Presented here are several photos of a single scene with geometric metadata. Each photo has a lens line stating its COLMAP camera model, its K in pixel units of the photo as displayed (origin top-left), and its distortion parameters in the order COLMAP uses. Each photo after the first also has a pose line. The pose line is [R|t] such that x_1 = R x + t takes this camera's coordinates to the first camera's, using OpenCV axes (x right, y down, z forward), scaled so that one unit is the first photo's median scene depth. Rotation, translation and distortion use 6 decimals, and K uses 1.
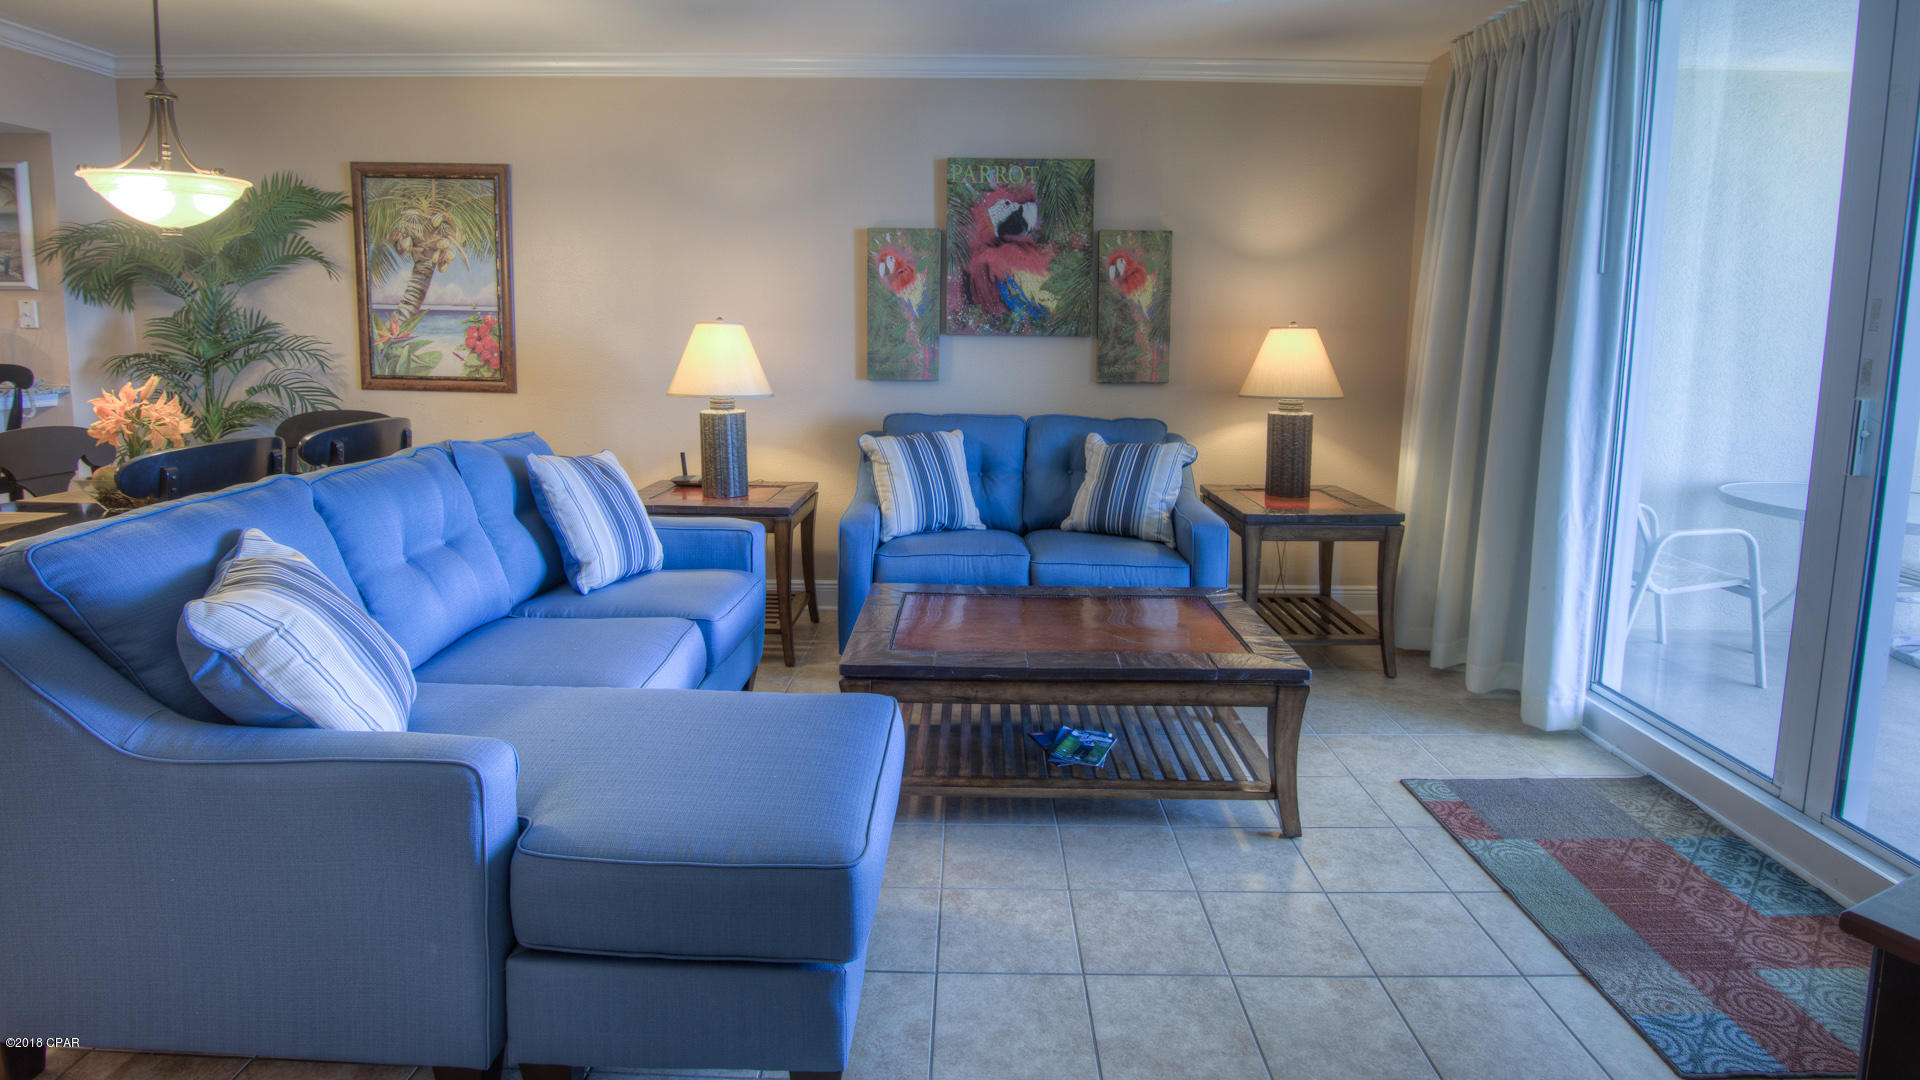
lens RADIAL K [[969.5, 0, 957.4], [0, 969.5, 446.7], [0, 0, 1]] dist [-0.021953, 0.000904]
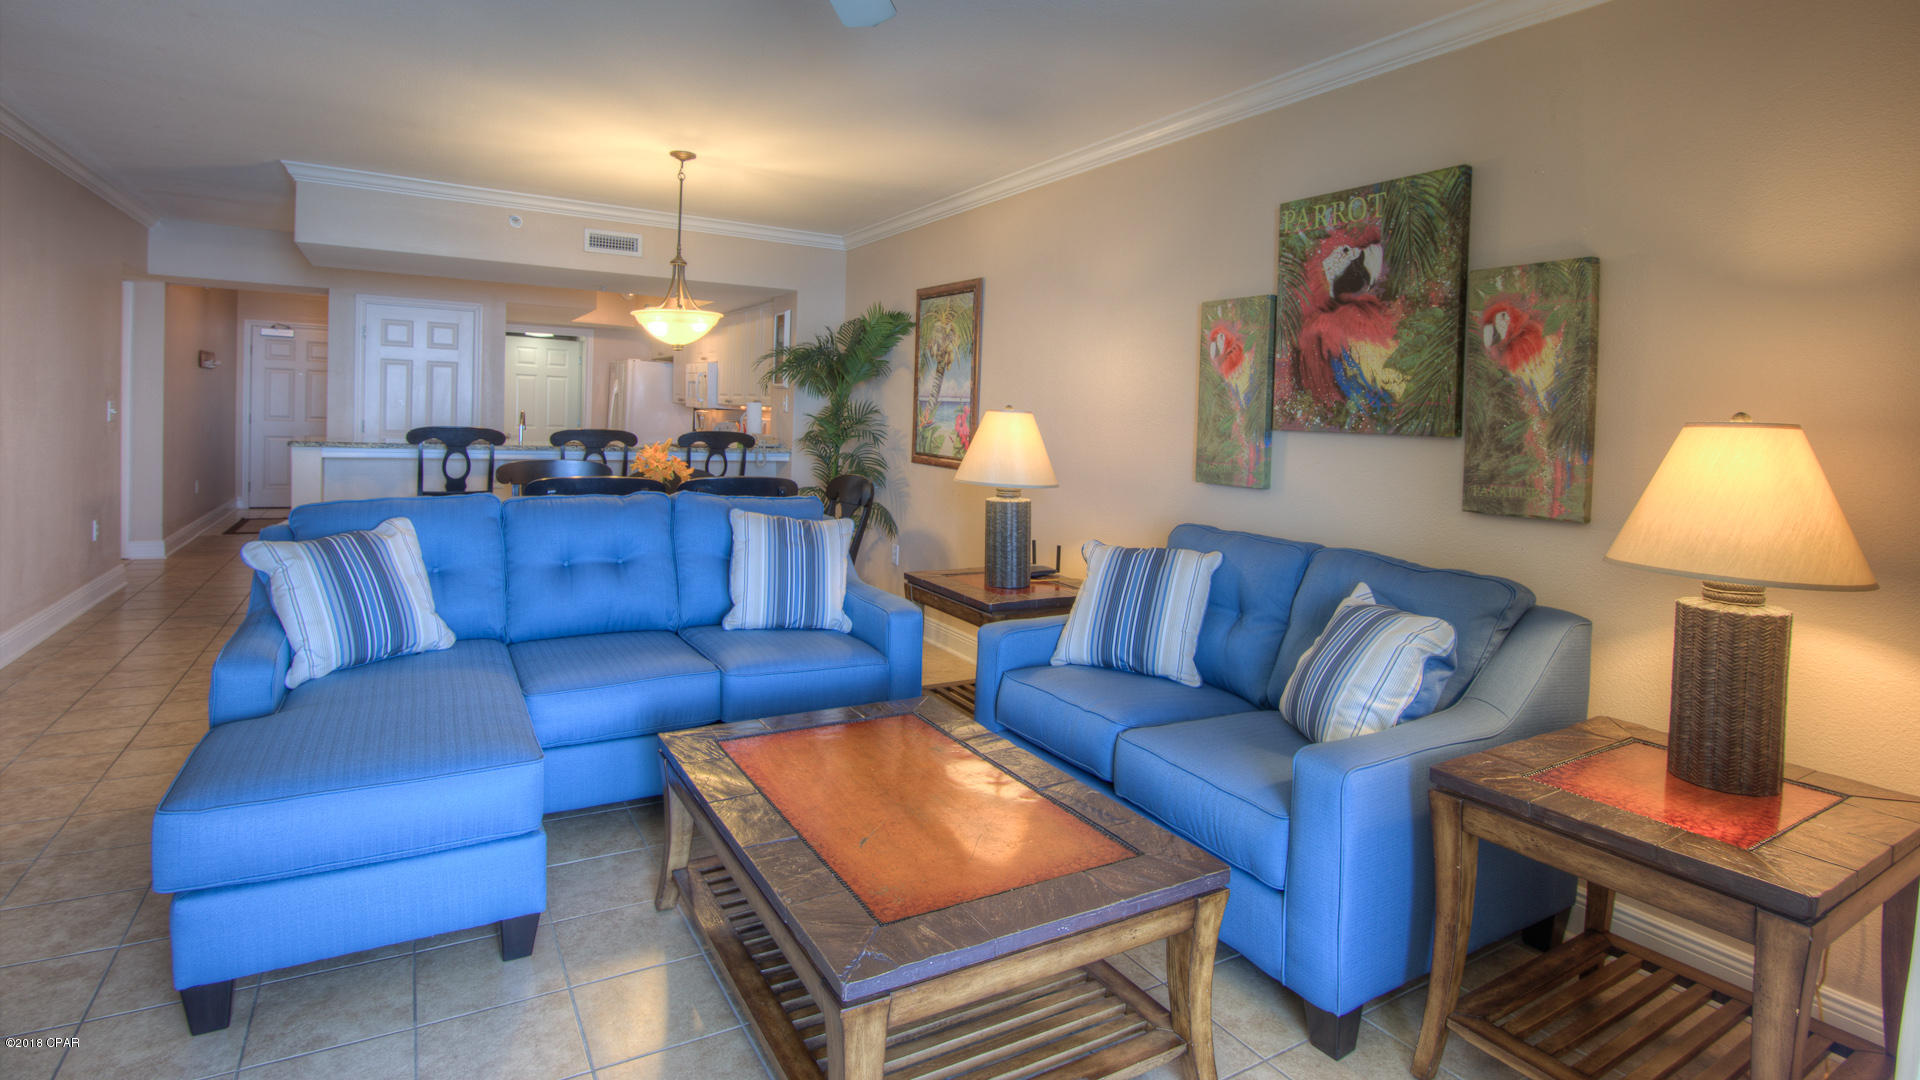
lens RADIAL K [[932.2, 0, 958.6], [0, 932.2, 445.2], [0, 0, 1]] dist [-0.029442, 0.000326]
pose [[0.521141, 0.033763, -0.852803, 0.488919], [-0.128028, 0.991003, -0.039002, -0.043597], [0.843814, 0.129508, 0.520775, 0.412695]]
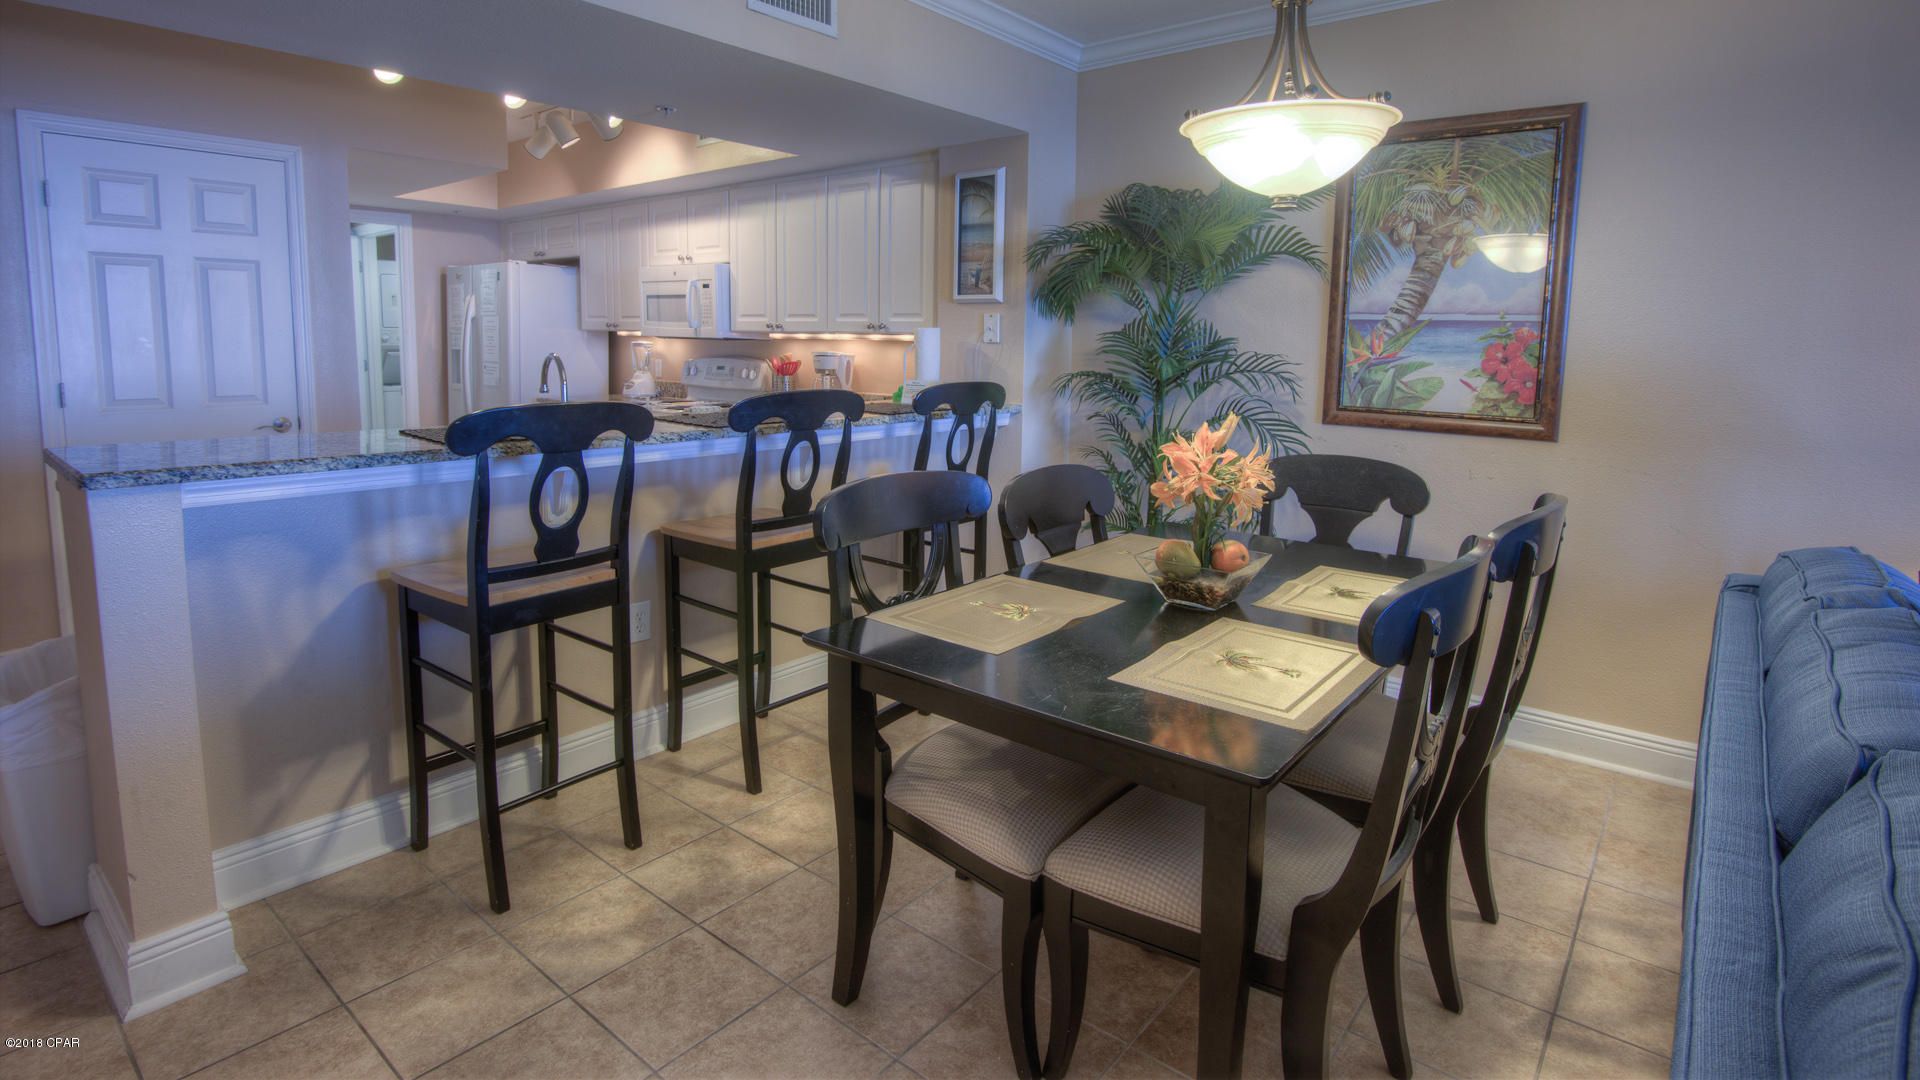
lens RADIAL K [[932.2, 0, 958.6], [0, 932.2, 445.2], [0, 0, 1]] dist [-0.029442, 0.000326]
pose [[0.779921, 0.067697, -0.622206, -0.392294], [-0.075649, 0.997041, 0.013656, -0.031066], [0.621289, 0.036419, 0.782735, 0.237734]]
